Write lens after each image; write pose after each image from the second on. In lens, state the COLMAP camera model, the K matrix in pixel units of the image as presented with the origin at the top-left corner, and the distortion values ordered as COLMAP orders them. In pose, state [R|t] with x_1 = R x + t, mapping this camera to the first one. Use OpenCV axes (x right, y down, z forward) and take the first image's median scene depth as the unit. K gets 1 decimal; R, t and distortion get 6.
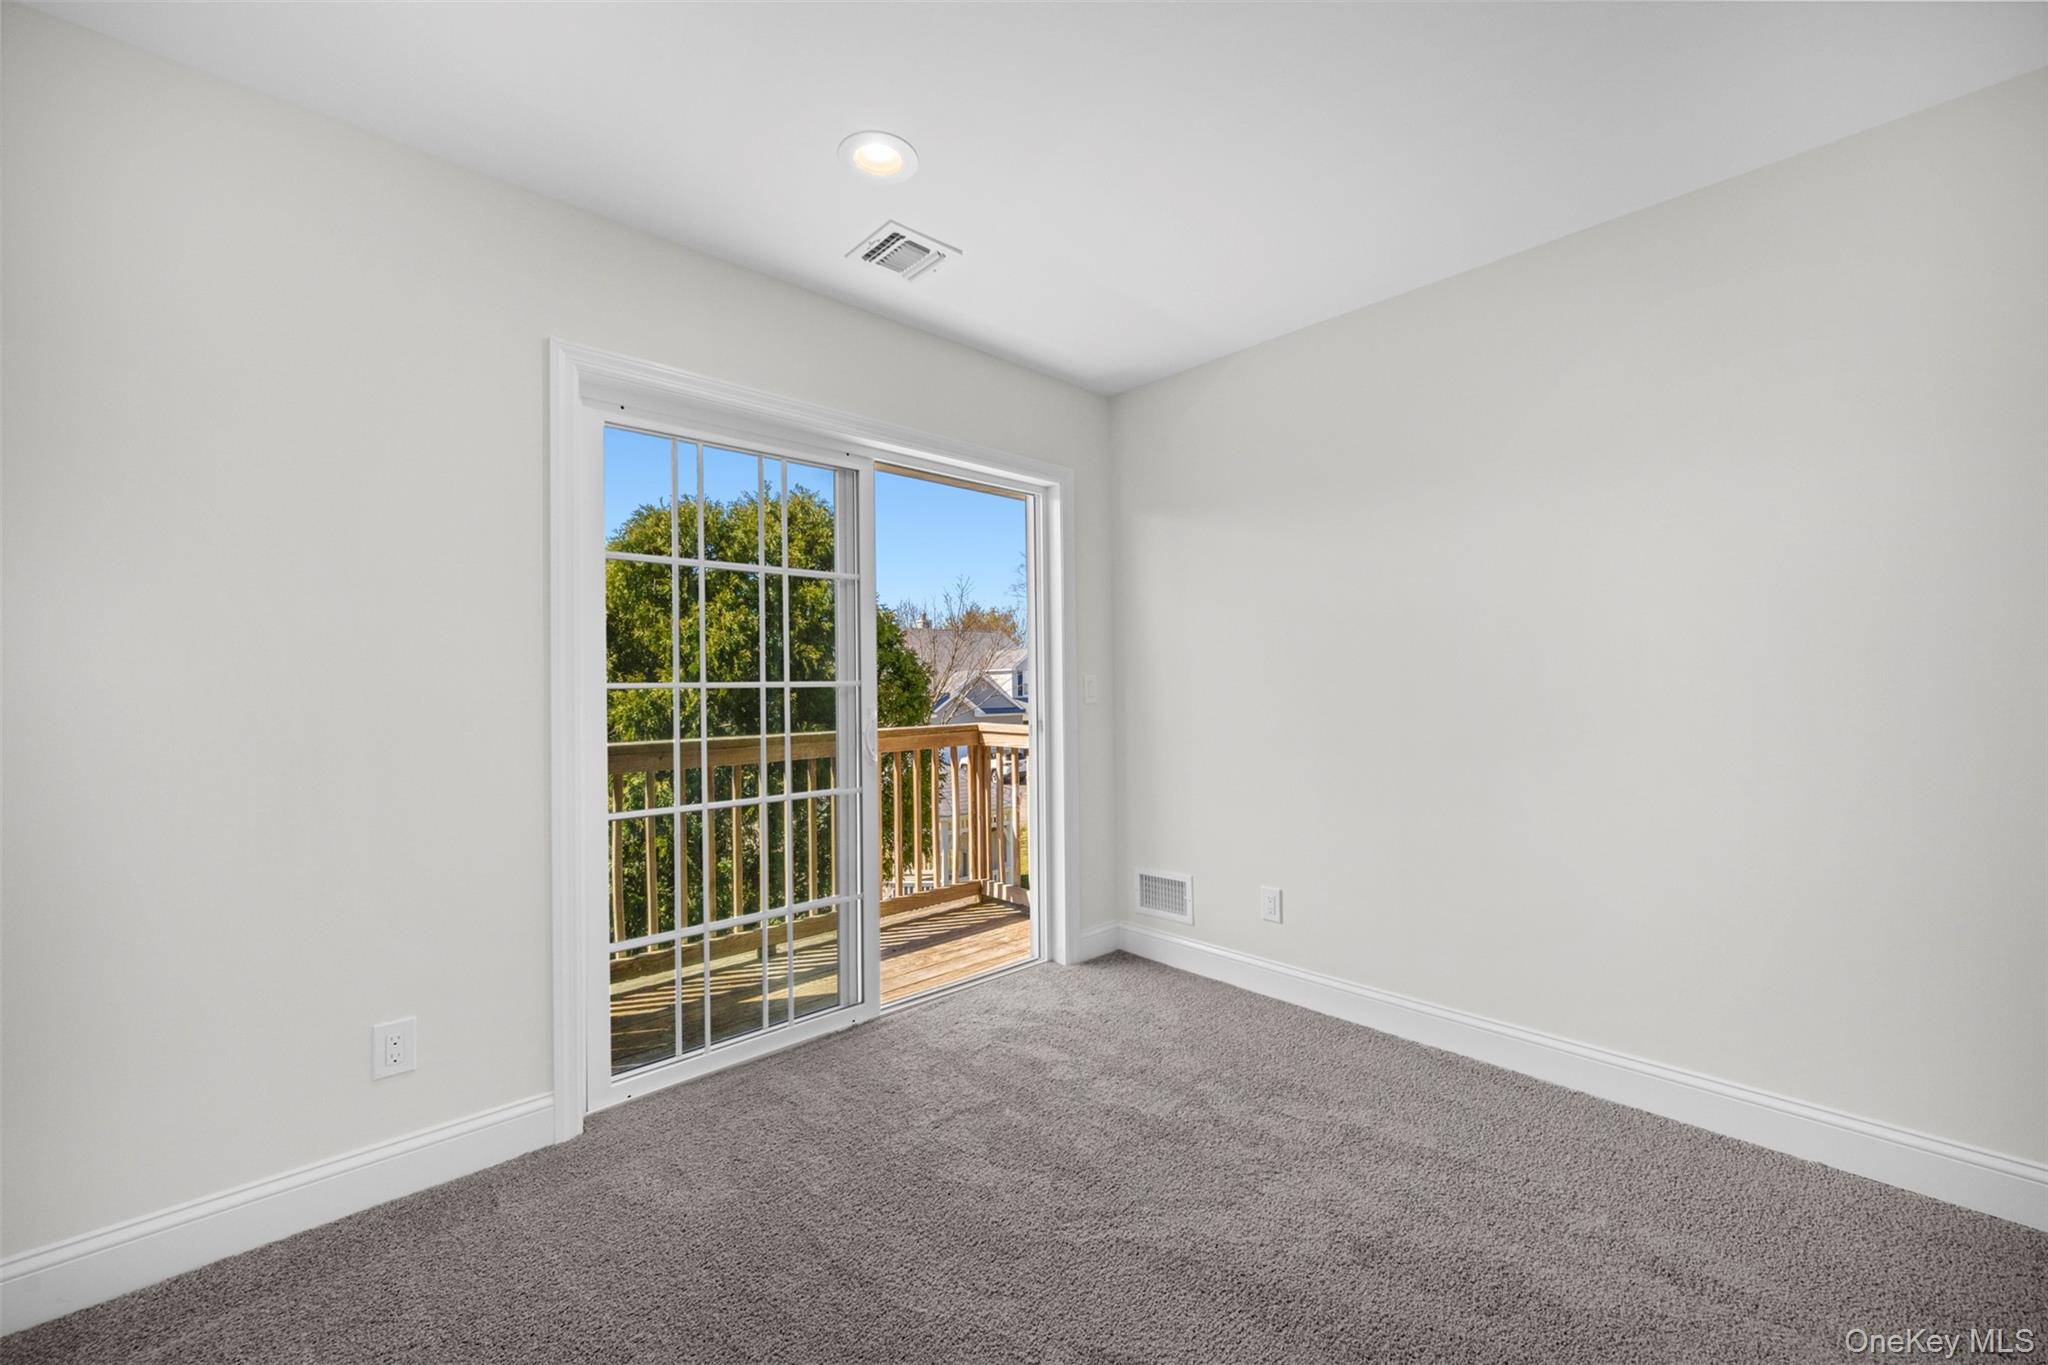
lens RADIAL K [[824.6, 0, 1007.2], [0, 824.6, 684.6], [0, 0, 1]] dist [-0.004088, 0.000920]
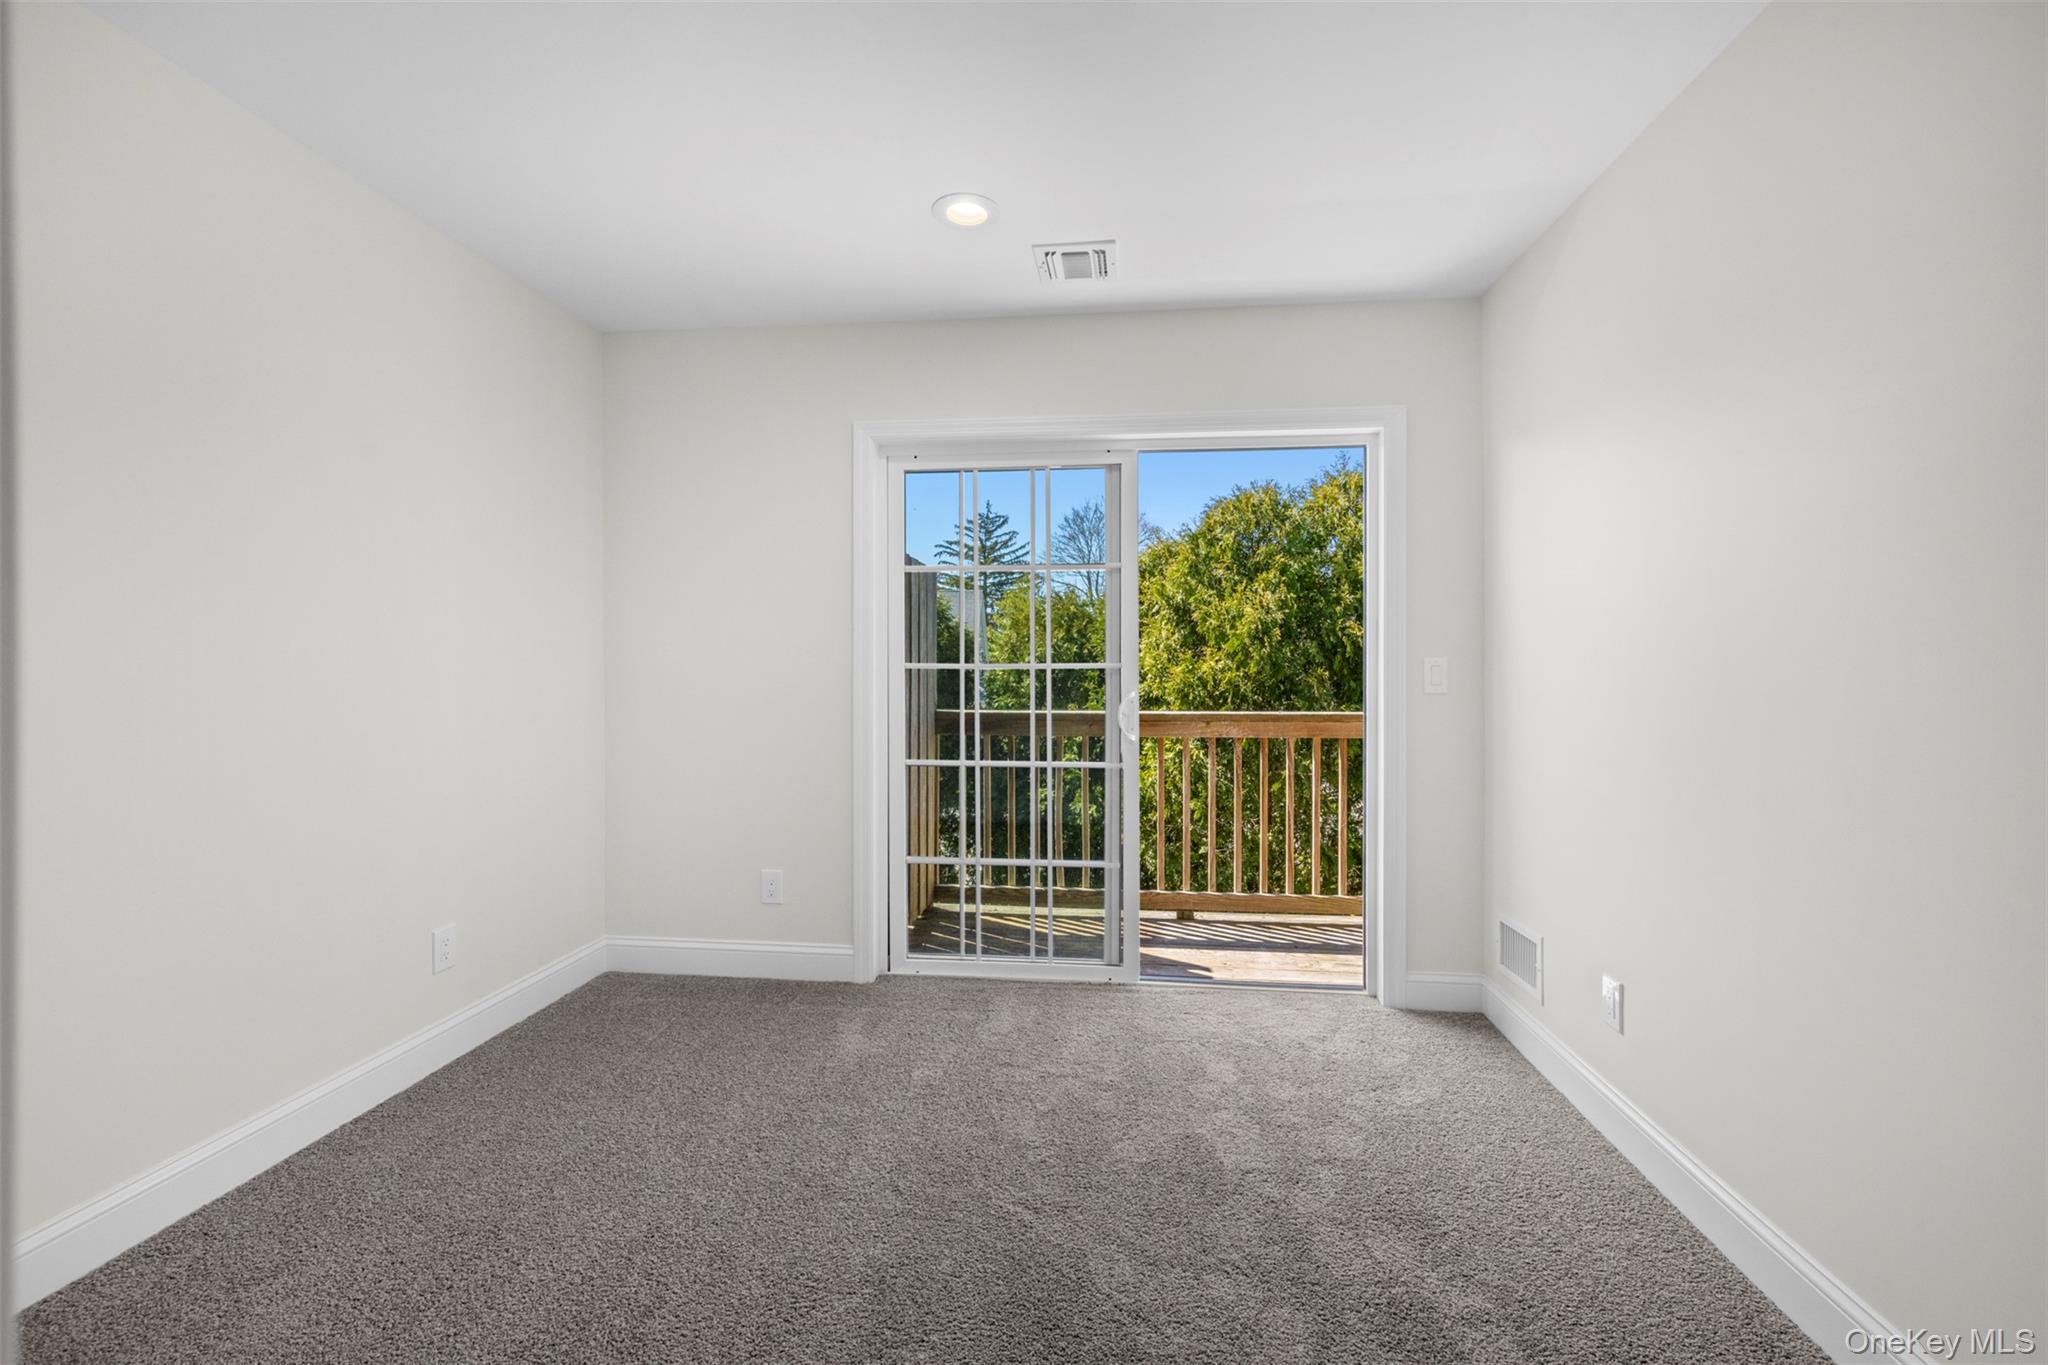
lens RADIAL K [[824.6, 0, 1009.1], [0, 824.6, 671.0], [0, 0, 1]] dist [-0.004088, 0.000920]
pose [[0.647782, 0.018308, -0.761606, 0.528738], [-0.006823, 0.999811, 0.018230, -0.012750], [0.761796, -0.006613, 0.647784, 0.201083]]
